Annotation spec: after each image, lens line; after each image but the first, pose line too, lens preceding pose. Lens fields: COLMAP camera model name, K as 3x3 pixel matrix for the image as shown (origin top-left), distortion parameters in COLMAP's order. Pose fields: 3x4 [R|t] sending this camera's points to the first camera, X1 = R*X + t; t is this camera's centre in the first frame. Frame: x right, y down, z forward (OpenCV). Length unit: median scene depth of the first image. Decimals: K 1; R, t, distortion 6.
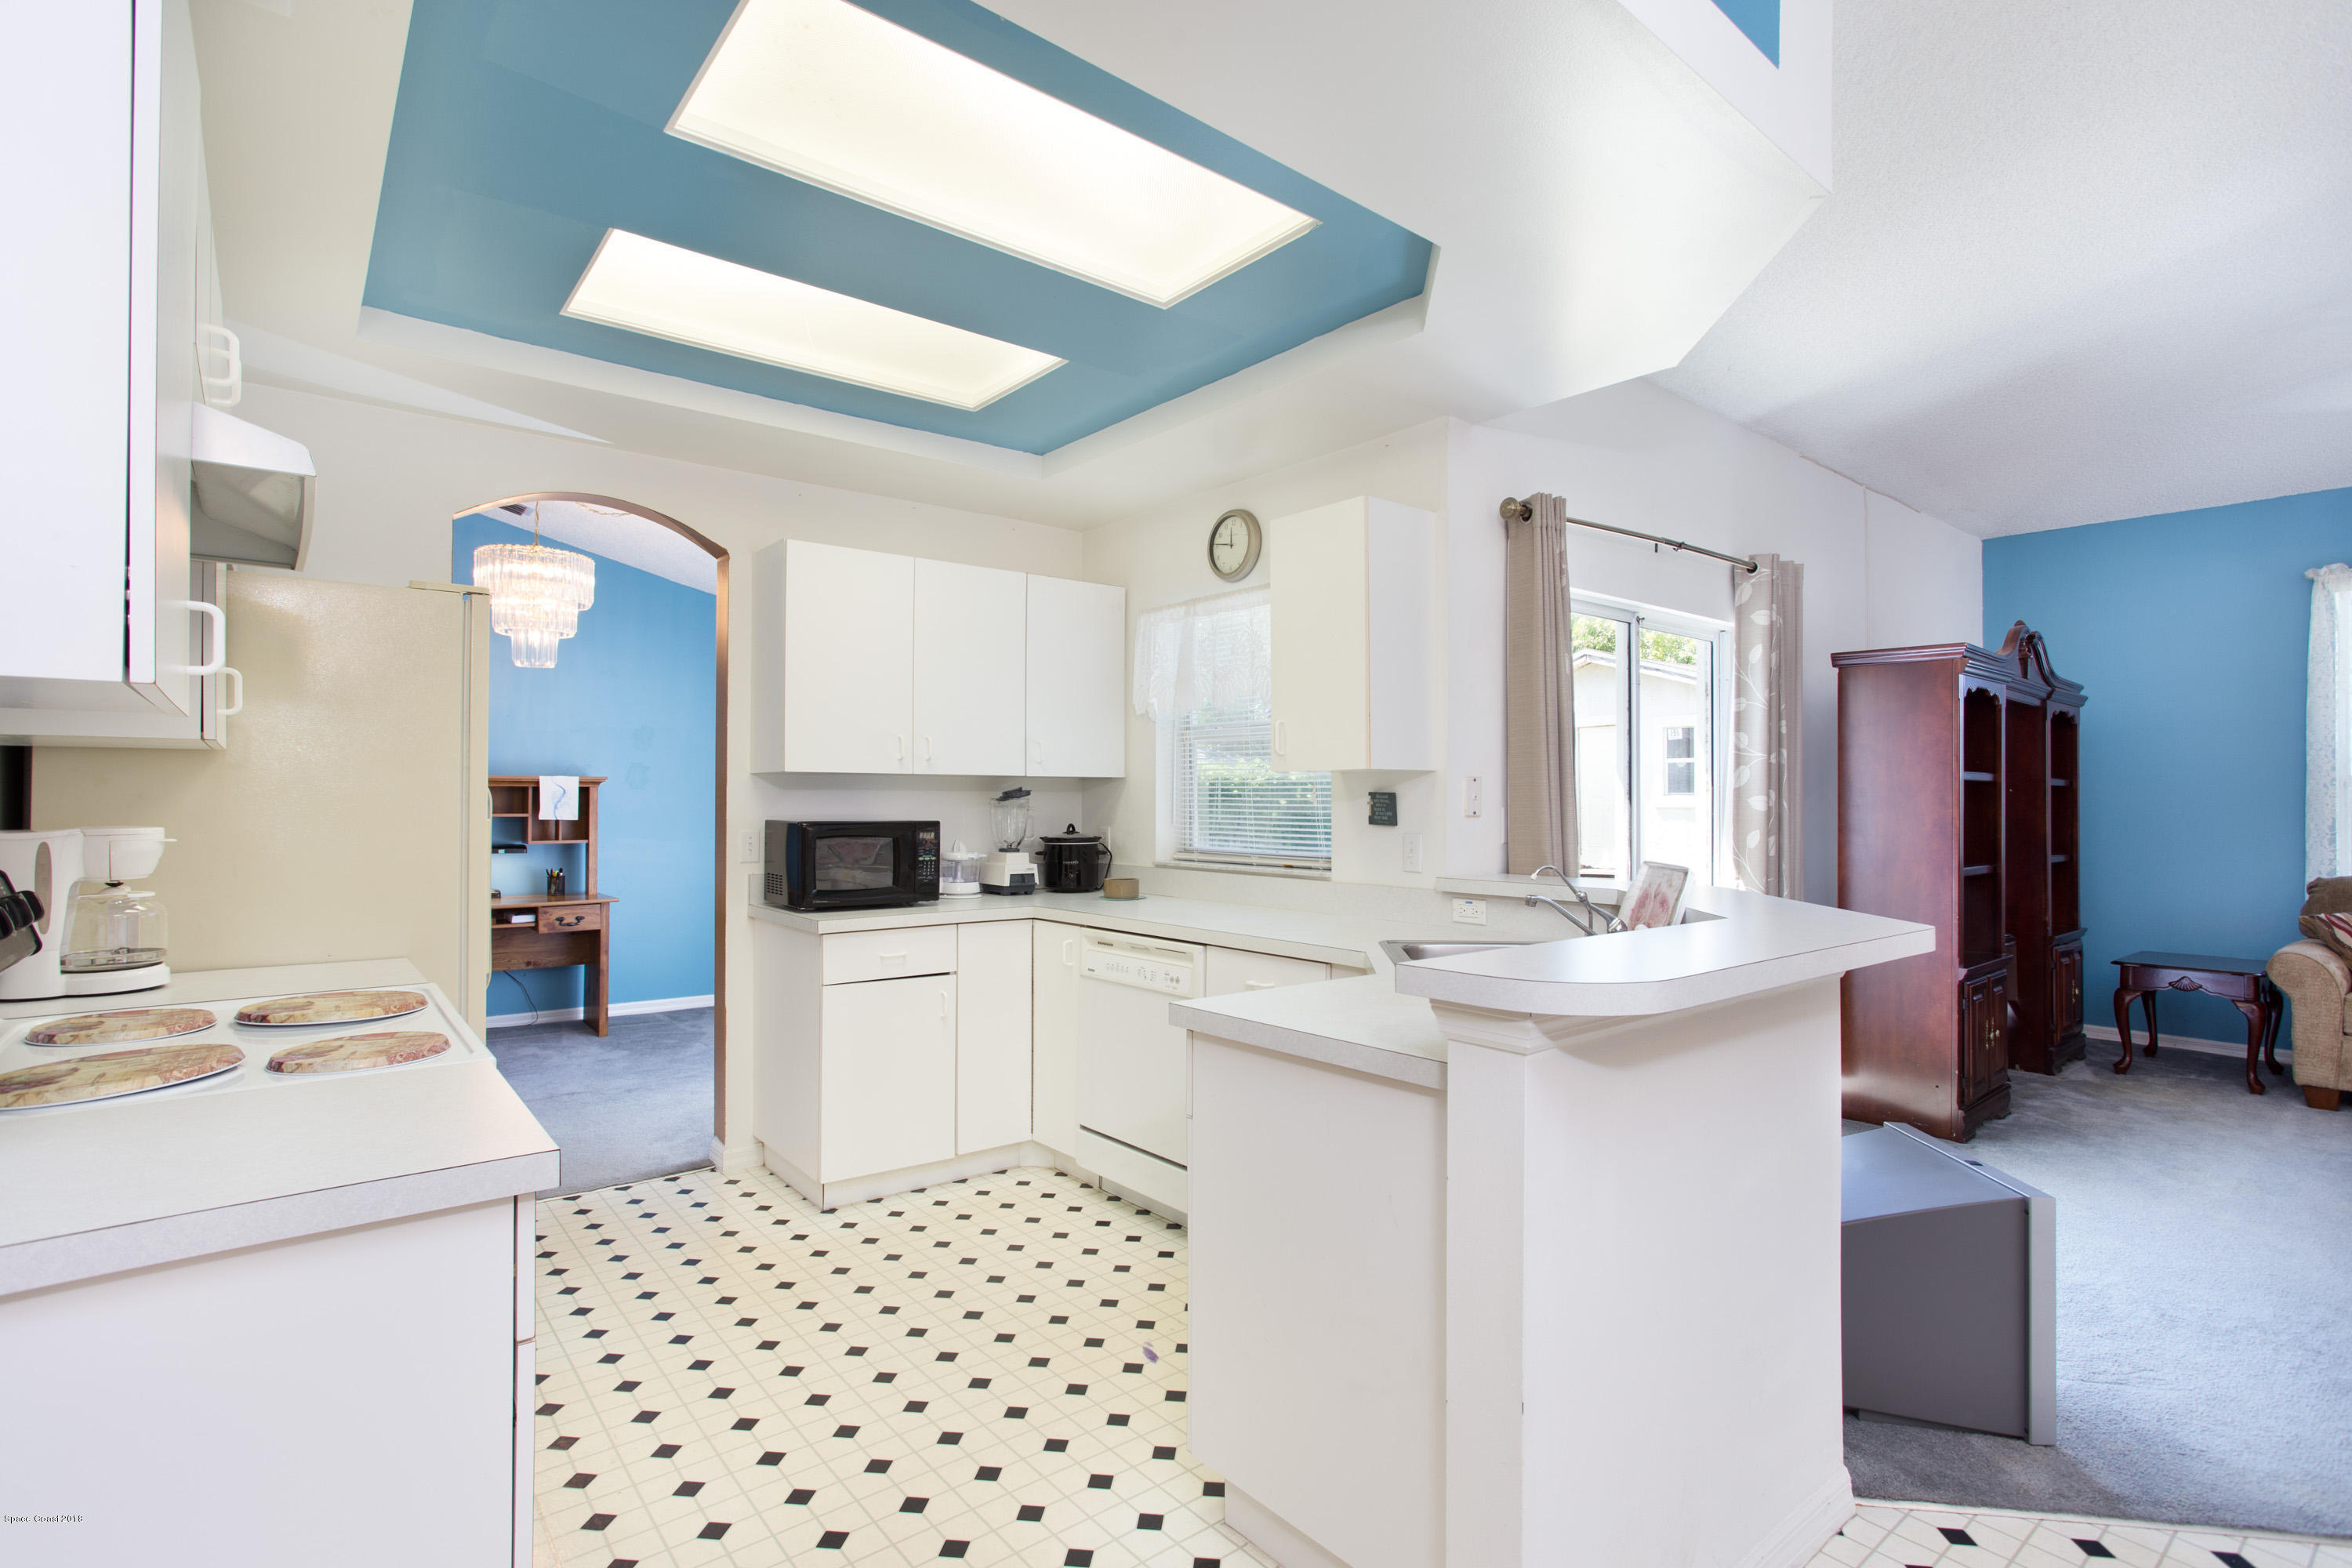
lens RADIAL K [[1108.0, 0, 1176.4], [0, 1108.0, 788.7], [0, 0, 1]] dist [-0.000514, 0.000004]
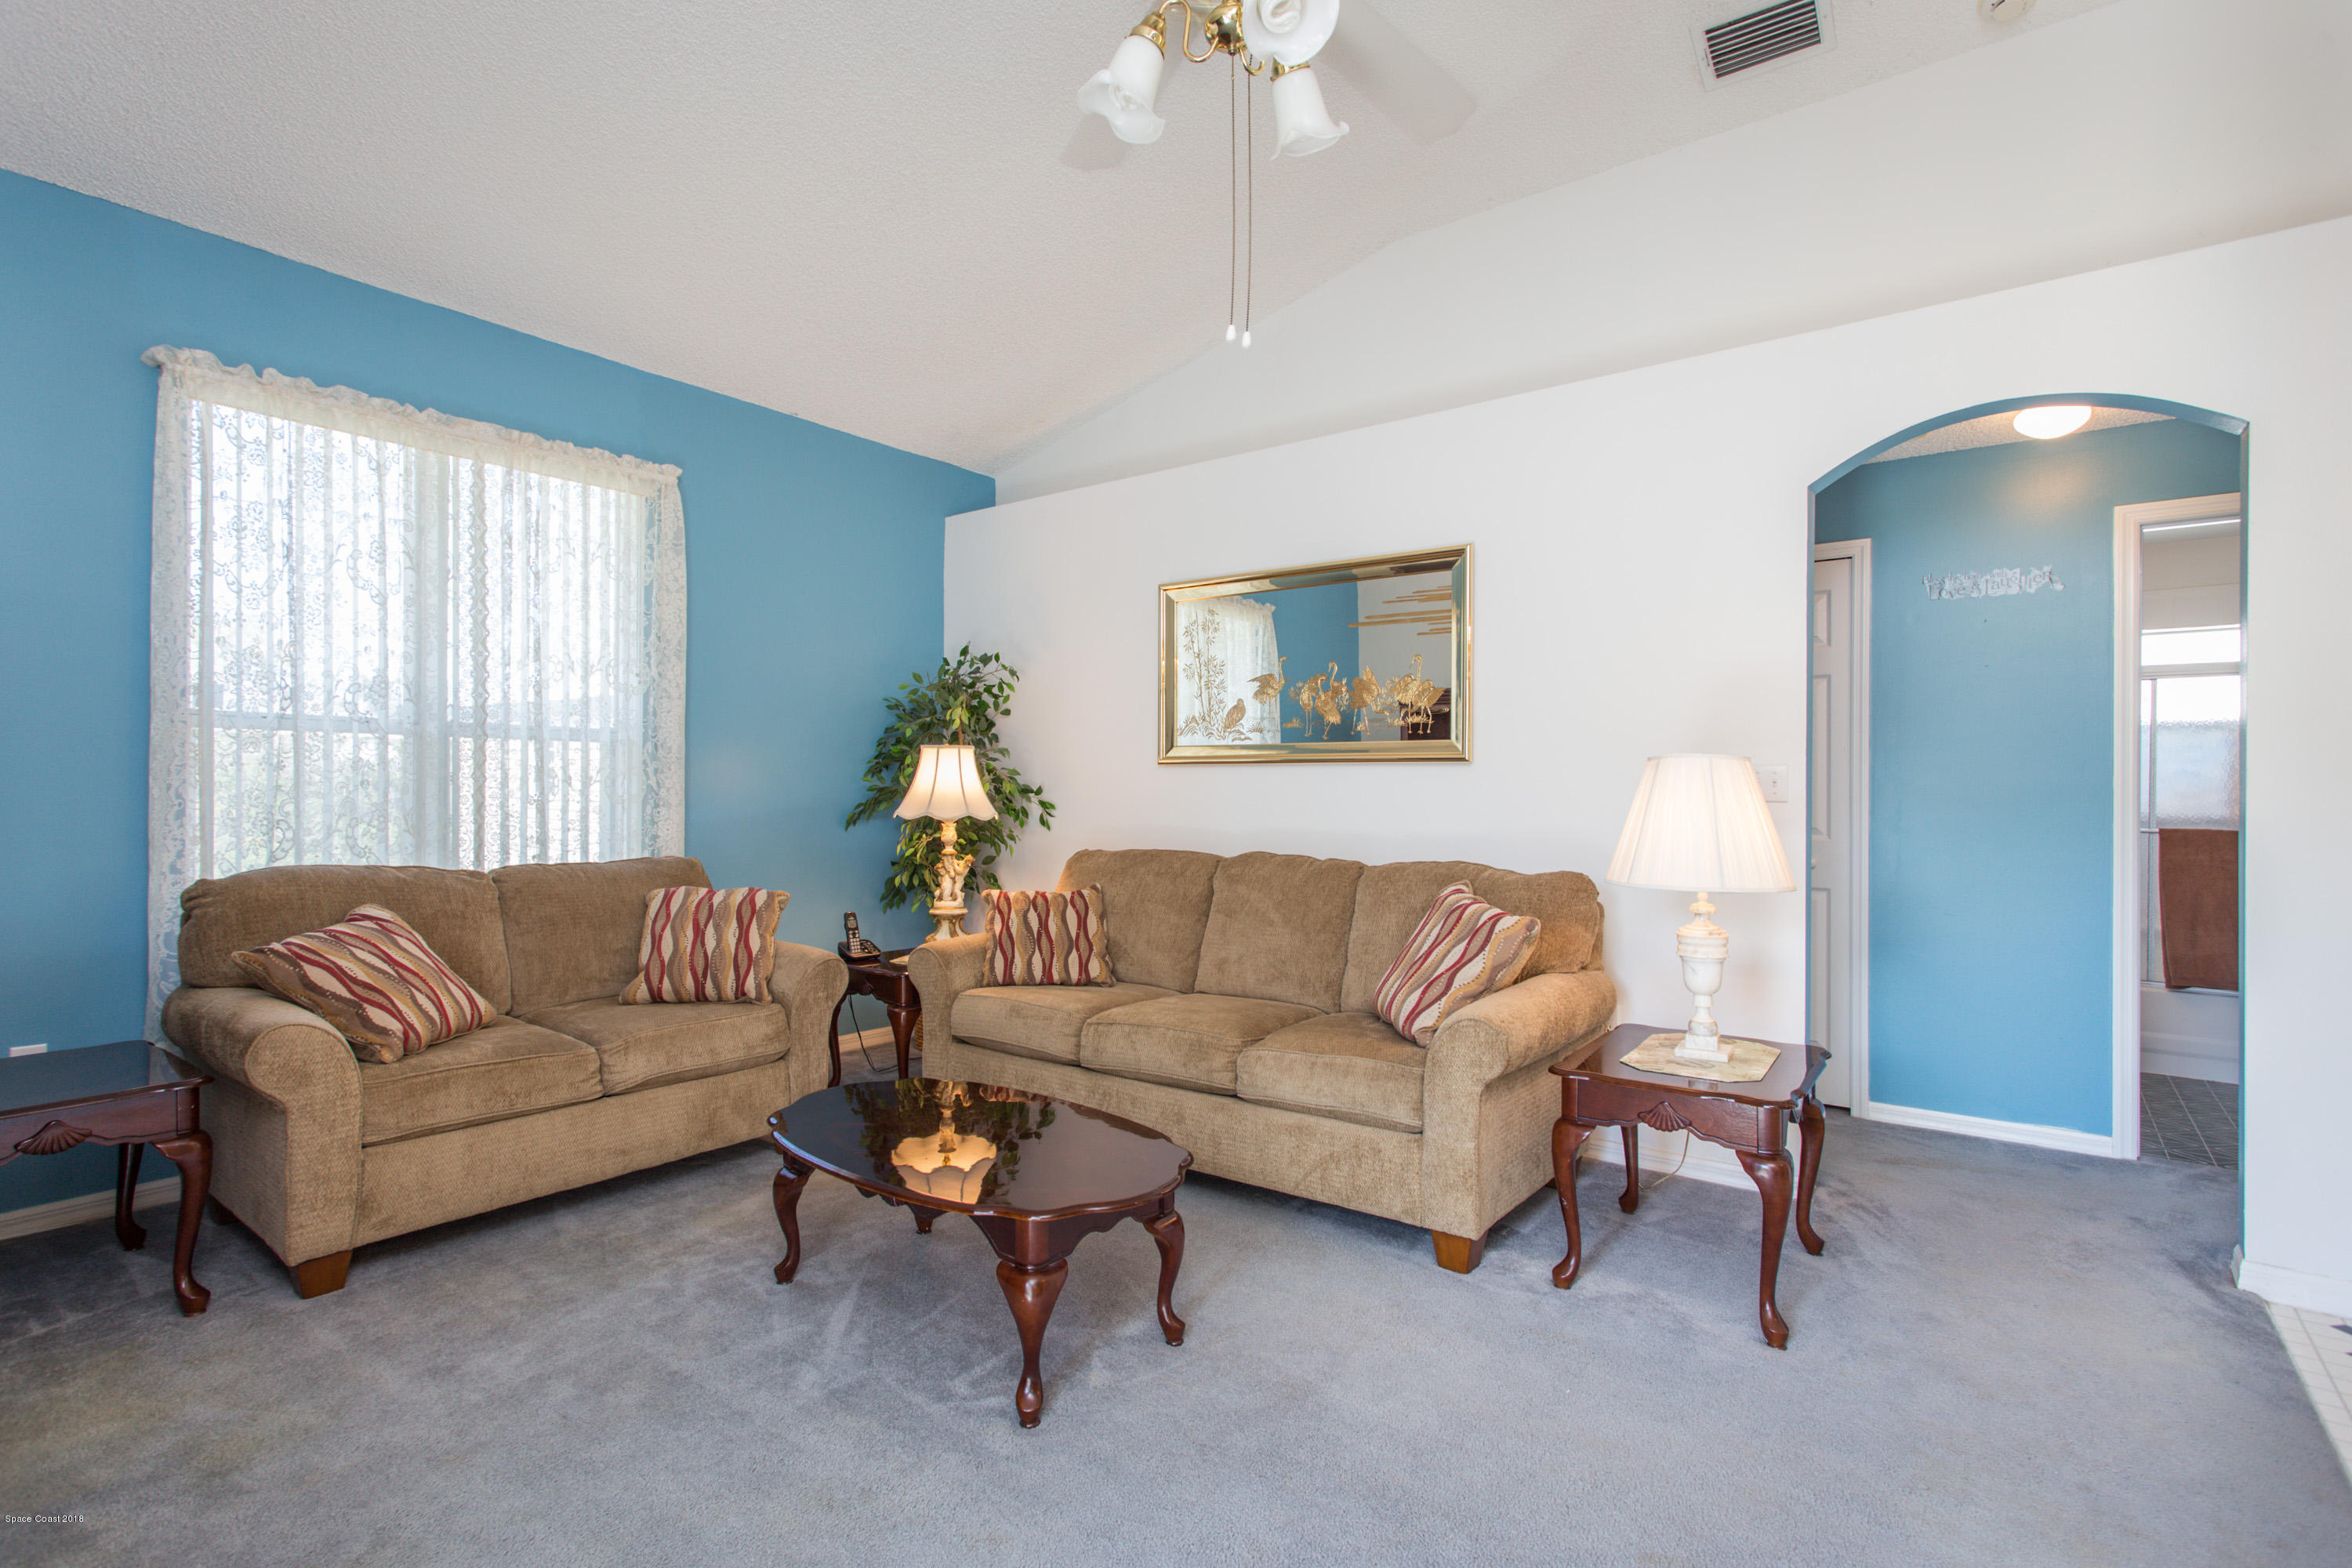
lens RADIAL K [[1108.0, 0, 1174.2], [0, 1108.0, 784.4], [0, 0, 1]] dist [-0.000514, 0.000004]
pose [[-0.240075, -0.009986, 0.970703, 0.374658], [-0.017433, 0.999830, 0.005974, 0.020290], [-0.970598, -0.015488, -0.240209, 0.698233]]
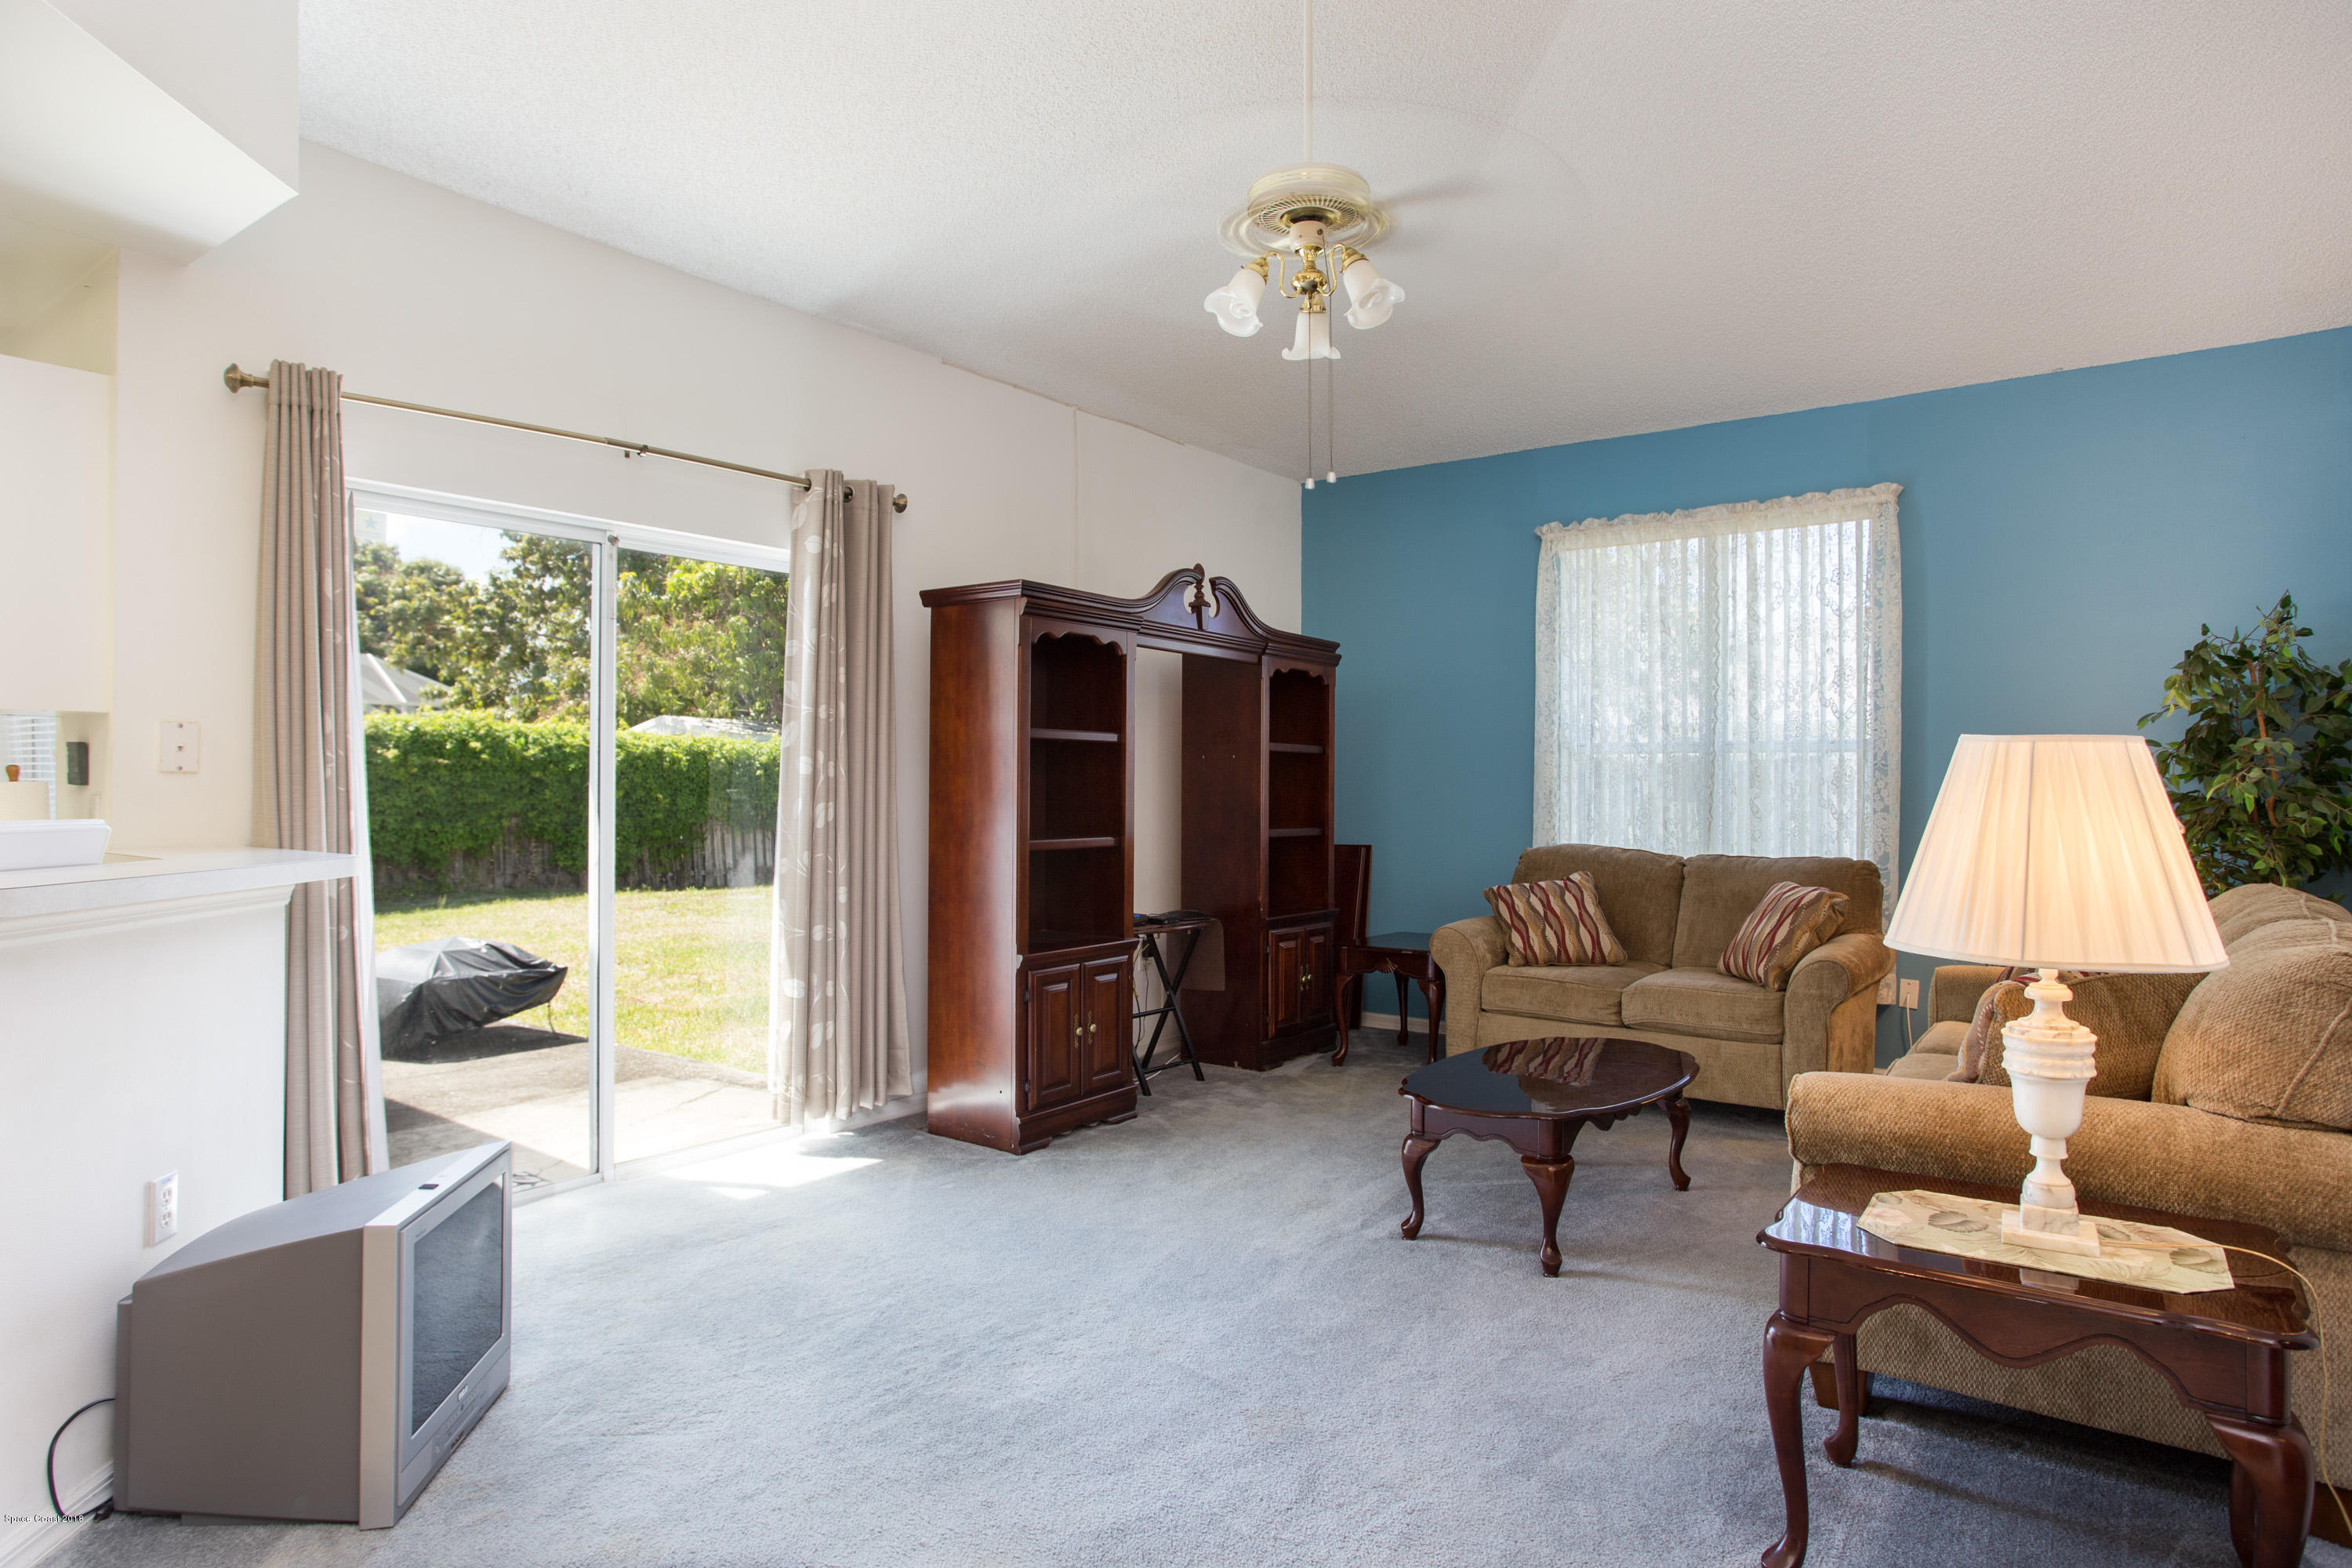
lens RADIAL K [[1326.4, 0, 1174.2], [0, 1326.4, 788.2], [0, 0, 1]] dist [-0.003360, -0.000147]
pose [[0.970062, -0.003811, 0.242828, 0.494152], [0.001093, 0.999935, 0.011329, 0.016485], [-0.242855, -0.010724, 0.970003, -0.036054]]
